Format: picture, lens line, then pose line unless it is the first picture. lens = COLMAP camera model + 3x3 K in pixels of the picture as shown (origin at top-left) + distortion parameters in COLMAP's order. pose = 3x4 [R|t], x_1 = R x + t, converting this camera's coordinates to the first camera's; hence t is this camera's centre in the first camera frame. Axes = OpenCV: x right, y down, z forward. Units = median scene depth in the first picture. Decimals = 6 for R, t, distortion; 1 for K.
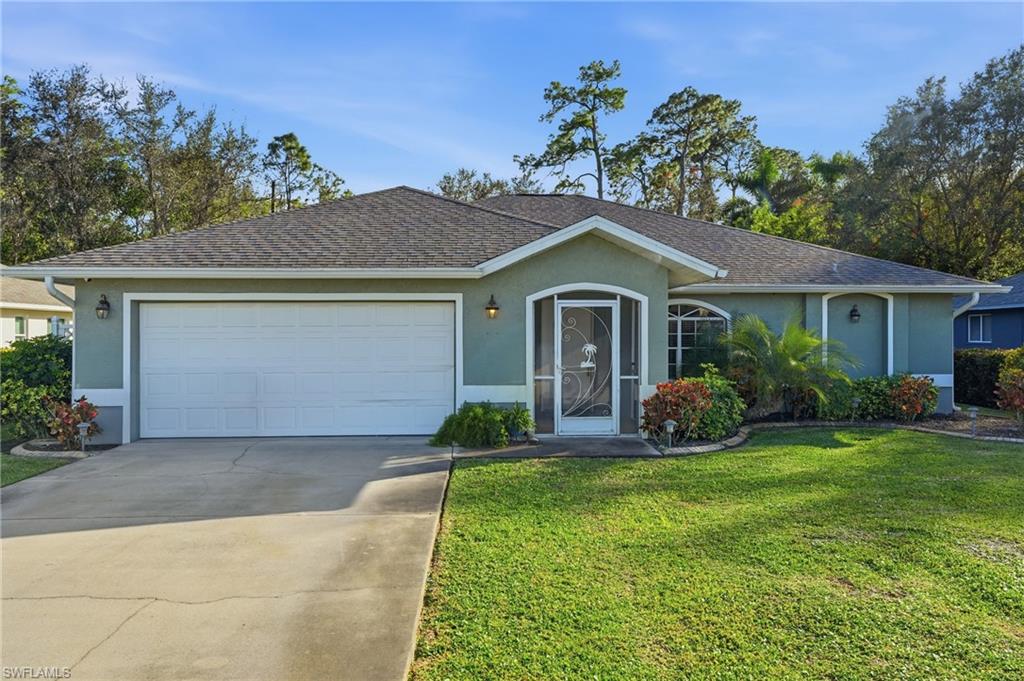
lens RADIAL K [[694.6, 0, 499.5], [0, 694.6, 336.4], [0, 0, 1]] dist [0.023392, 0.002228]
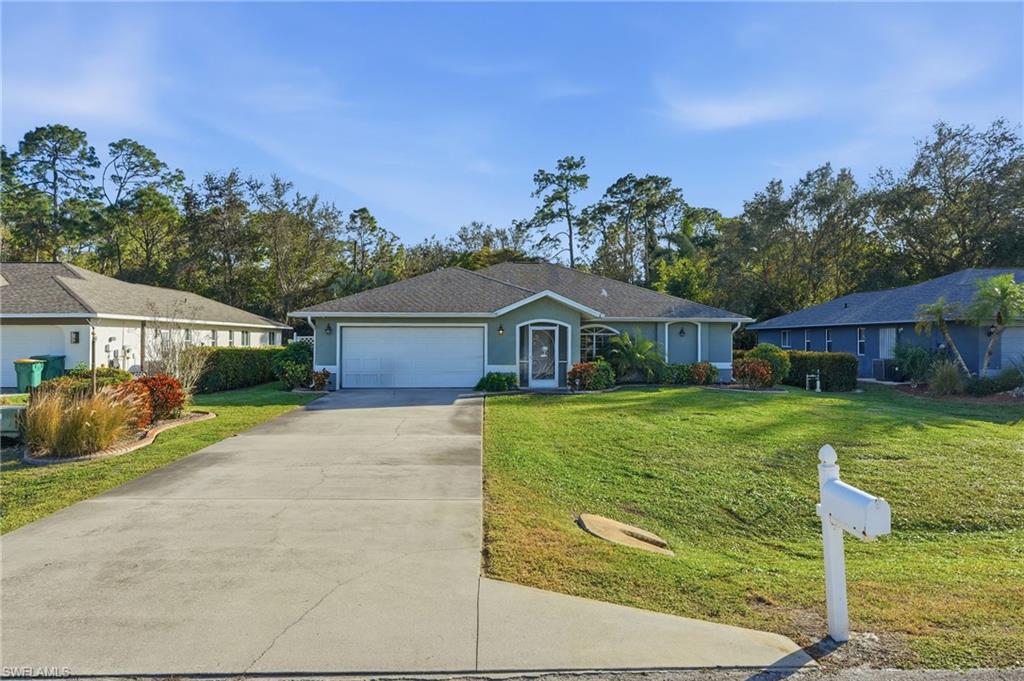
lens RADIAL K [[501.9, 0, 496.6], [0, 501.9, 341.4], [0, 0, 1]] dist [0.001869, 0.000247]
pose [[0.999932, 0.003733, -0.011006, -0.004925], [-0.003738, 0.999993, -0.000476, -0.002856], [0.011004, 0.000517, 0.999939, -0.454562]]
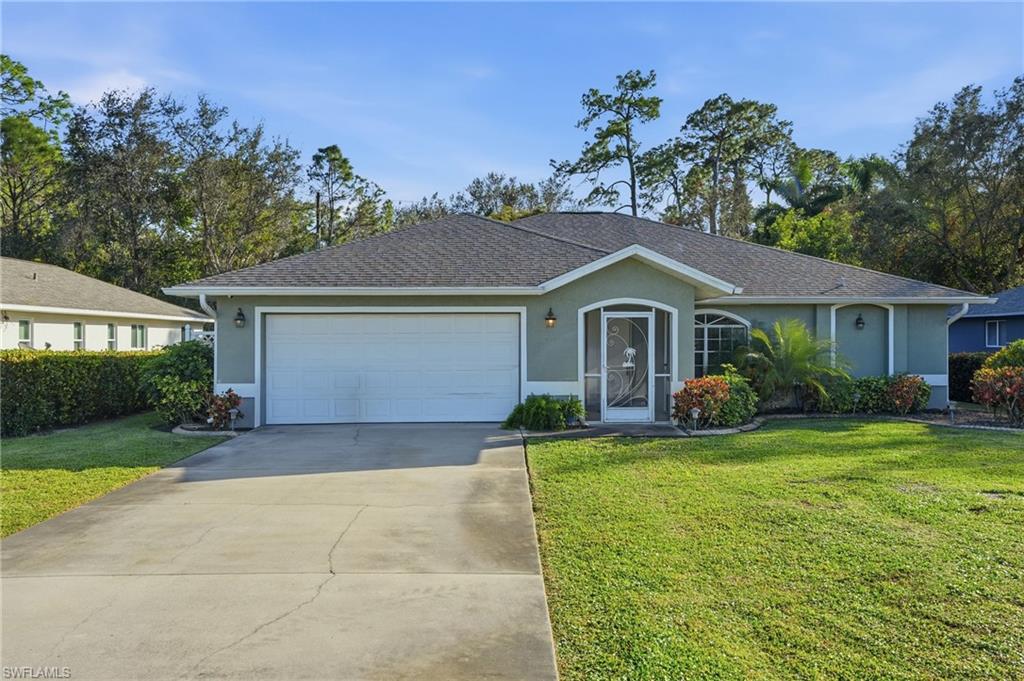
lens RADIAL K [[698.9, 0, 512.0], [0, 698.9, 340.5], [0, 0, 1]] dist [0.029705, -0.001445]
pose [[0.999642, 0.000060, -0.026751, -0.034343], [-0.000080, 1.000000, -0.000714, -0.000827], [0.026751, 0.000715, 0.999642, -0.179812]]
